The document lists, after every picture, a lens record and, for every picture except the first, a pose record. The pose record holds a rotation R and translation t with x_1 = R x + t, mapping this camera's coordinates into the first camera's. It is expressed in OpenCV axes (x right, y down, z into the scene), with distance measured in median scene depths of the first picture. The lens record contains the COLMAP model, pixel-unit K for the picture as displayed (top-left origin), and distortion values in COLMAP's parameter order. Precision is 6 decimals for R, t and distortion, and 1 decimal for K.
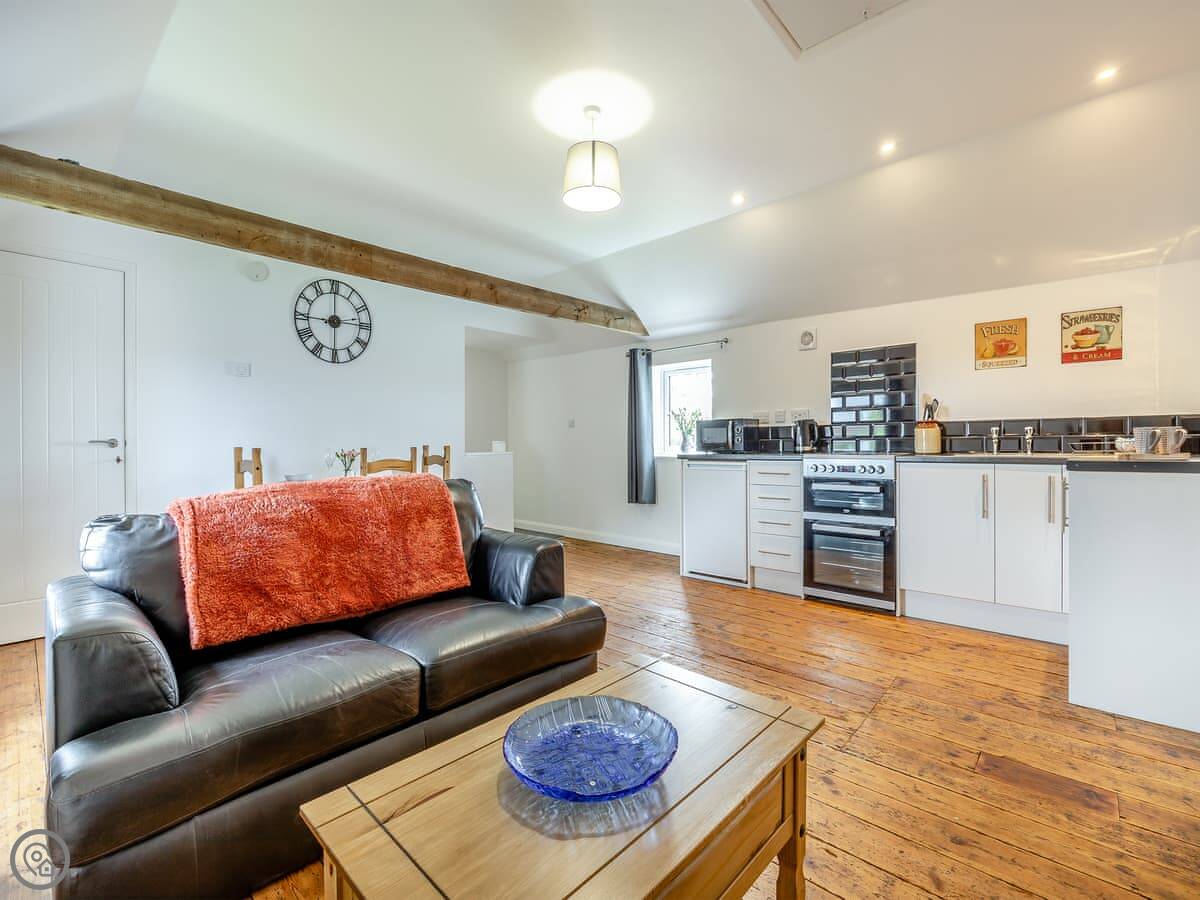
lens RADIAL K [[551.4, 0, 608.4], [0, 551.4, 453.2], [0, 0, 1]] dist [-0.016232, 0.000212]
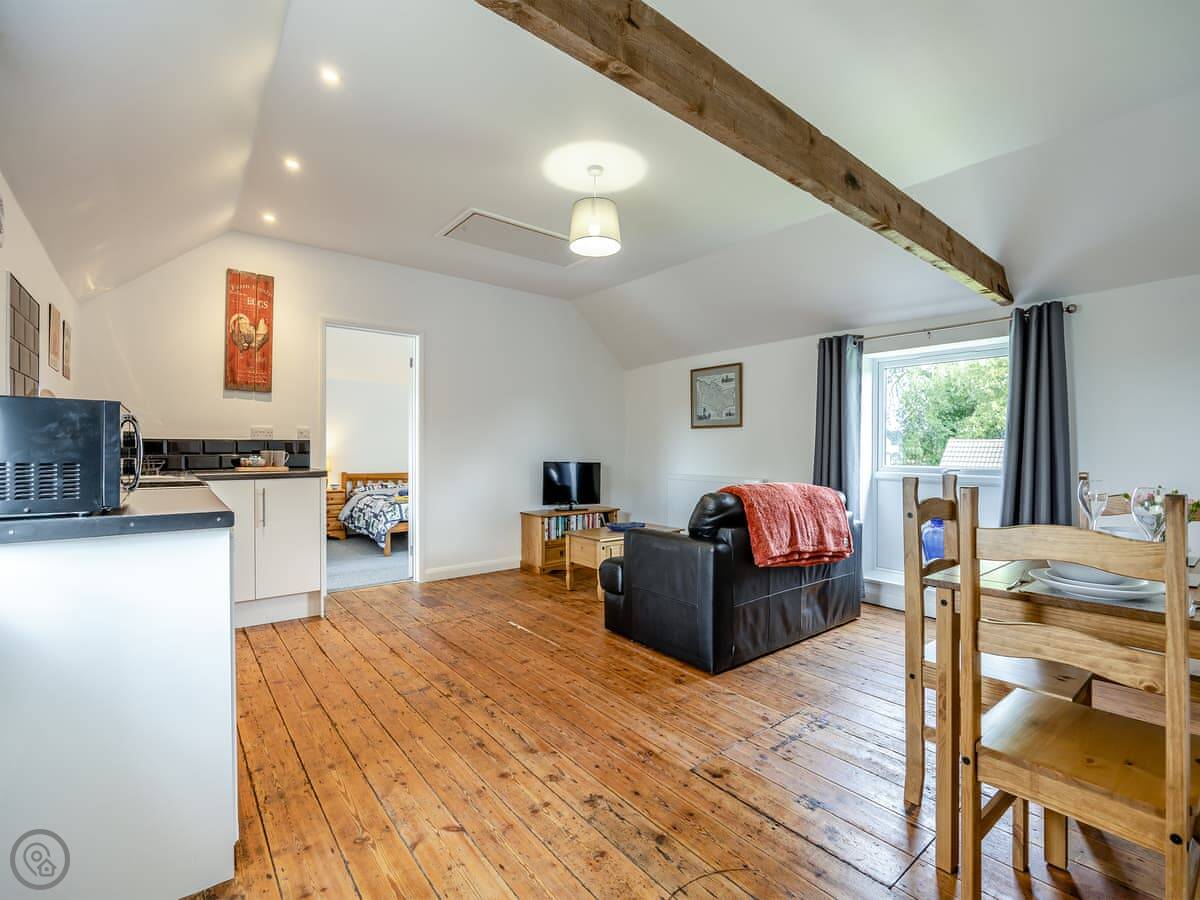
lens RADIAL K [[551.4, 0, 608.4], [0, 551.4, 453.2], [0, 0, 1]] dist [-0.016232, 0.000212]
pose [[-0.987261, 0.004375, 0.159052, -0.168276], [0.007796, 0.999751, 0.020893, -0.042240], [-0.158921, 0.021867, -0.987049, 1.503660]]
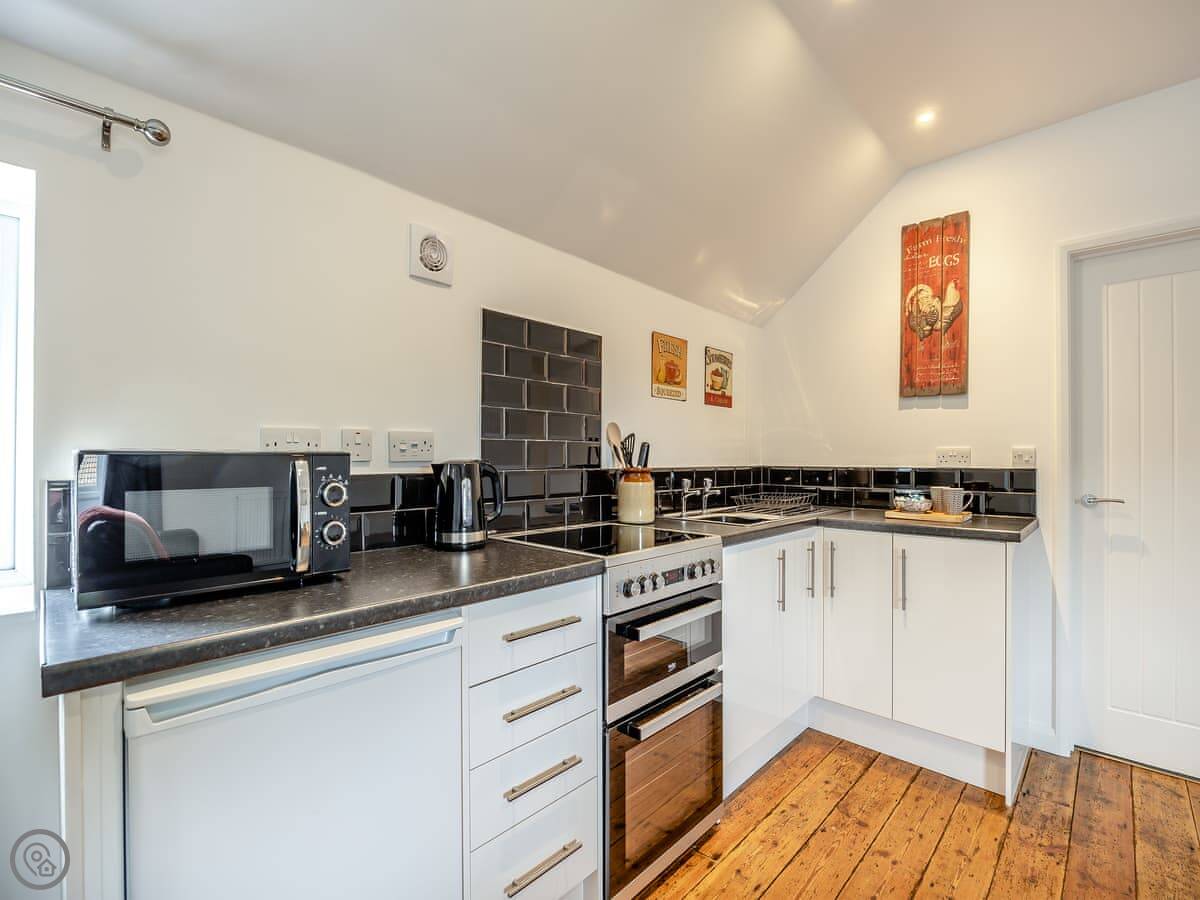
lens RADIAL K [[538.0, 0, 604.8], [0, 538.0, 454.0], [0, 0, 1]] dist [-0.016975, 0.000537]
pose [[0.031969, 0.011348, 0.999424, -0.022228], [0.010197, 0.999880, -0.011679, -0.065867], [-0.999437, 0.010564, 0.031850, 0.976693]]
